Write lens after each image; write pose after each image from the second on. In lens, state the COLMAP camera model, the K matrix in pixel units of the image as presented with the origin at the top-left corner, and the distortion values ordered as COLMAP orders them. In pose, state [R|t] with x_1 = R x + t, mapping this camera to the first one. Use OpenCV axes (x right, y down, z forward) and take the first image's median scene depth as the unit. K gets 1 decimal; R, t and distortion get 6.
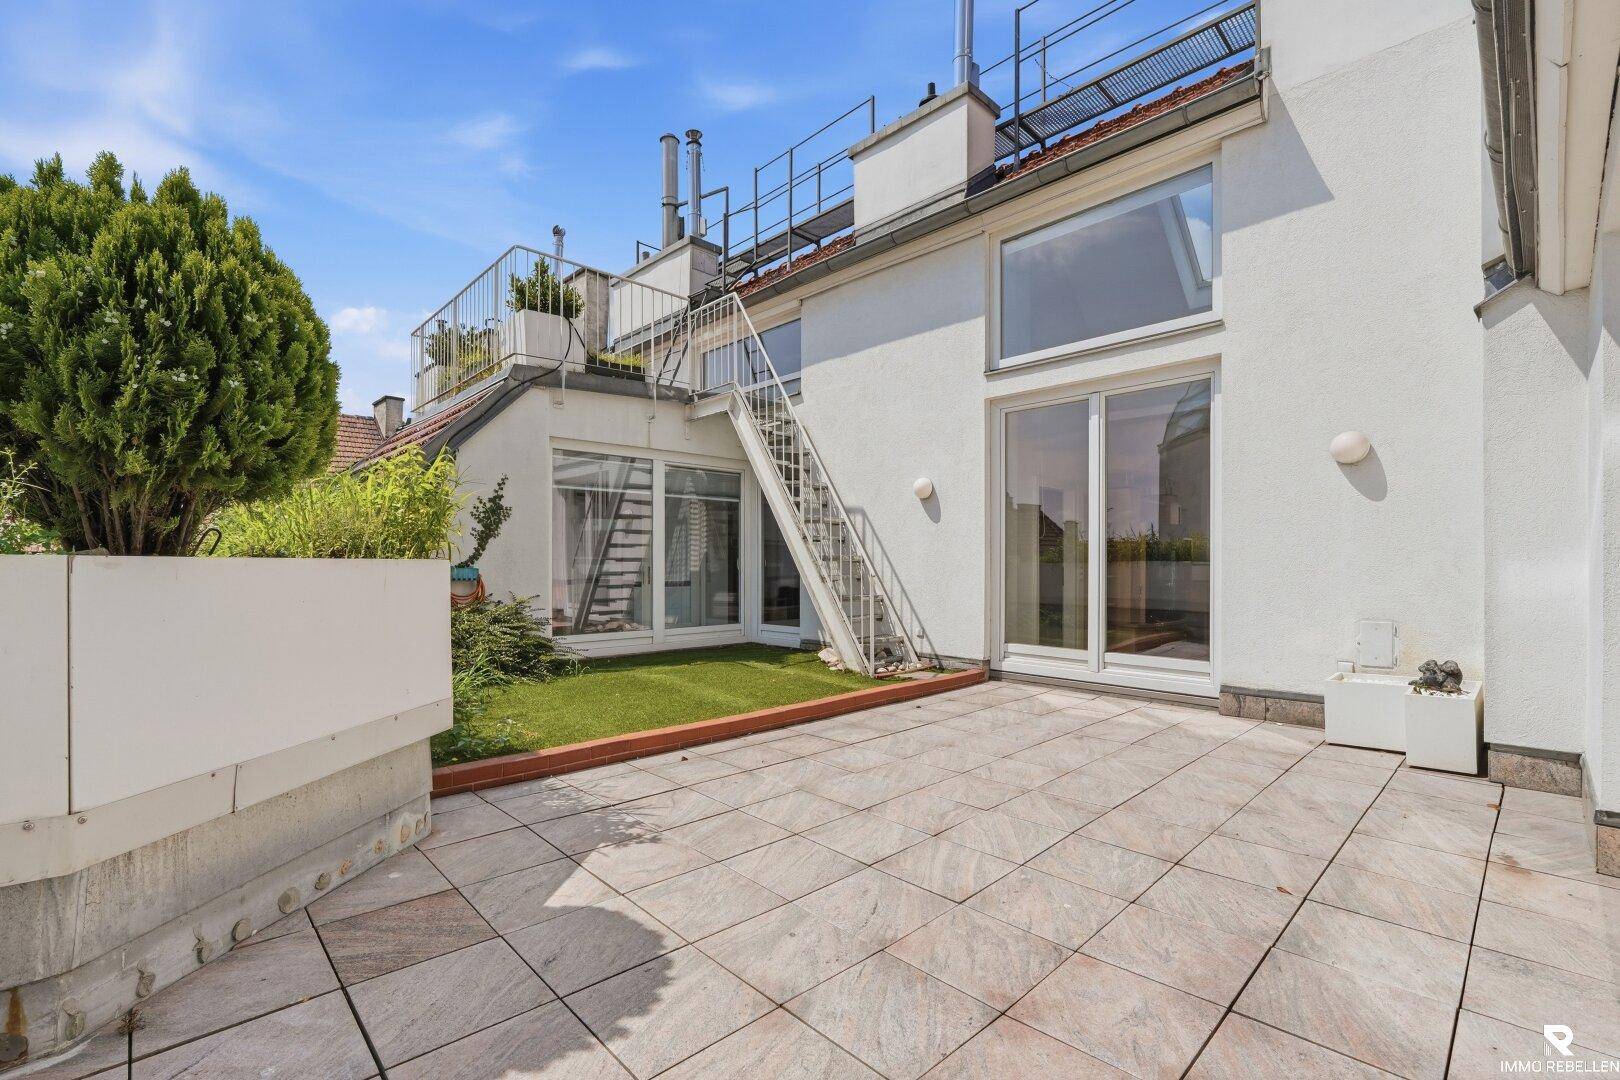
lens RADIAL K [[717.4, 0, 807.5], [0, 717.4, 562.1], [0, 0, 1]] dist [-0.011667, 0.000301]
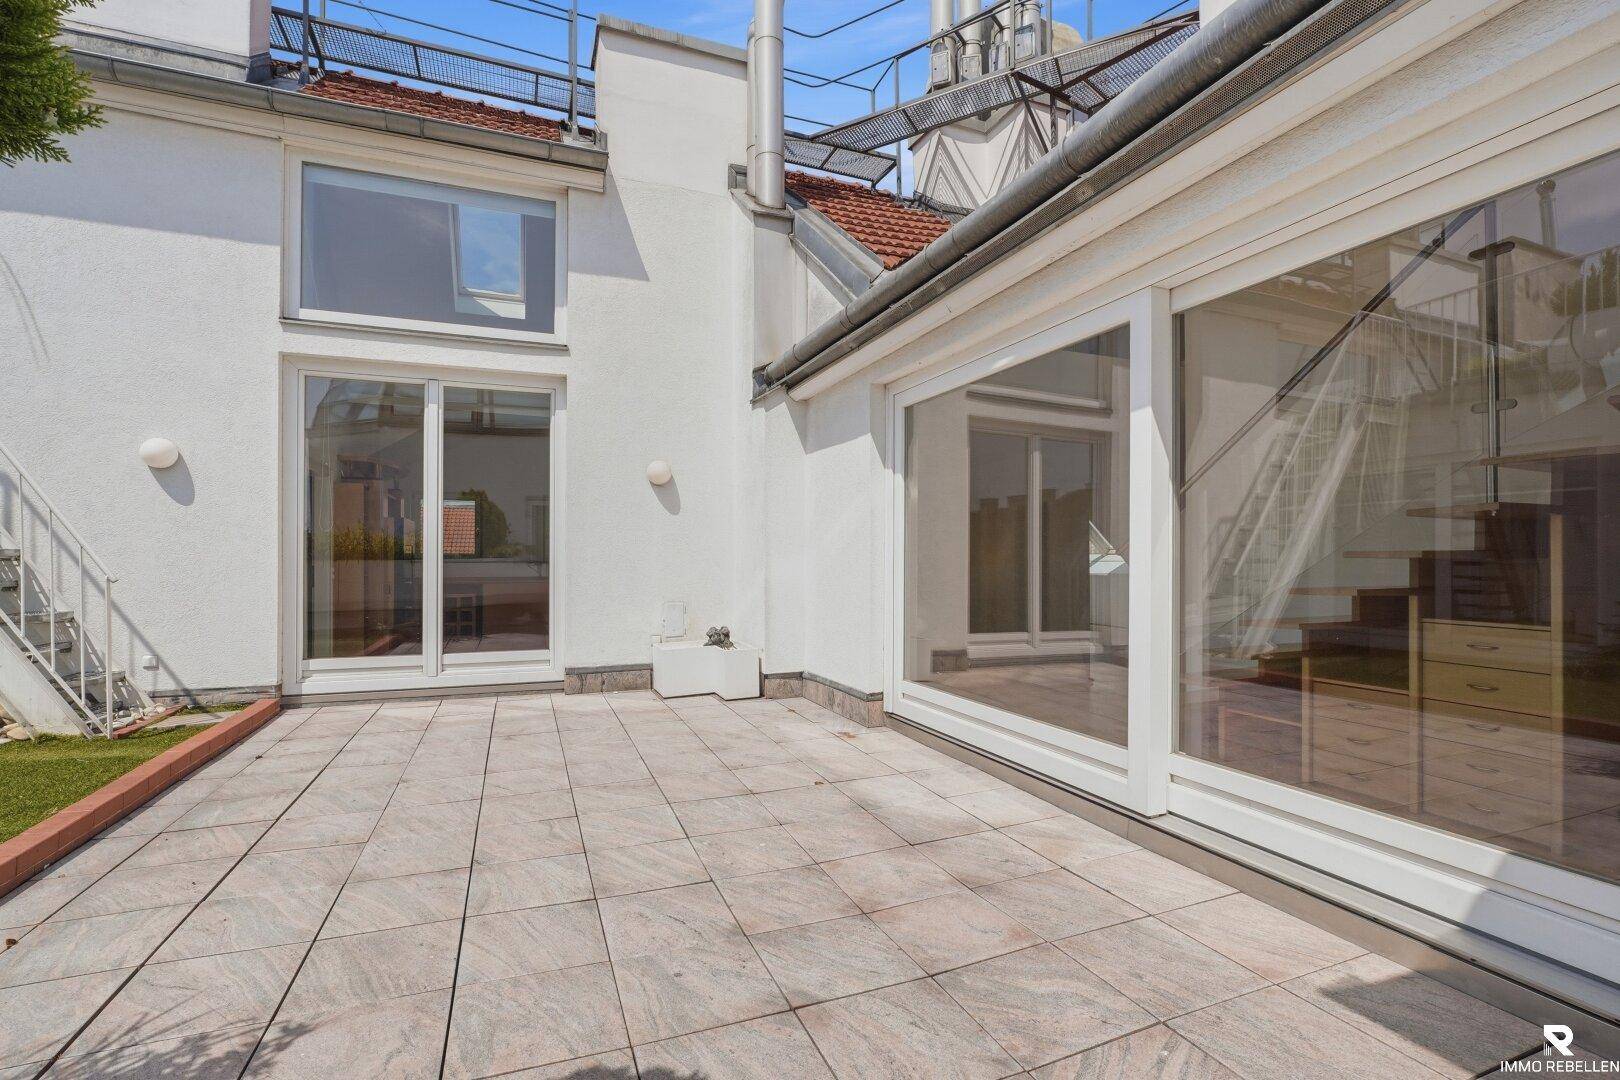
lens RADIAL K [[730.1, 0, 798.0], [0, 730.1, 552.6], [0, 0, 1]] dist [-0.000561, 0.000600]
pose [[0.374477, 0.010265, 0.927180, -0.368113], [-0.000141, 0.999939, -0.011013, 0.001319], [-0.927236, 0.003994, 0.374455, 0.233020]]
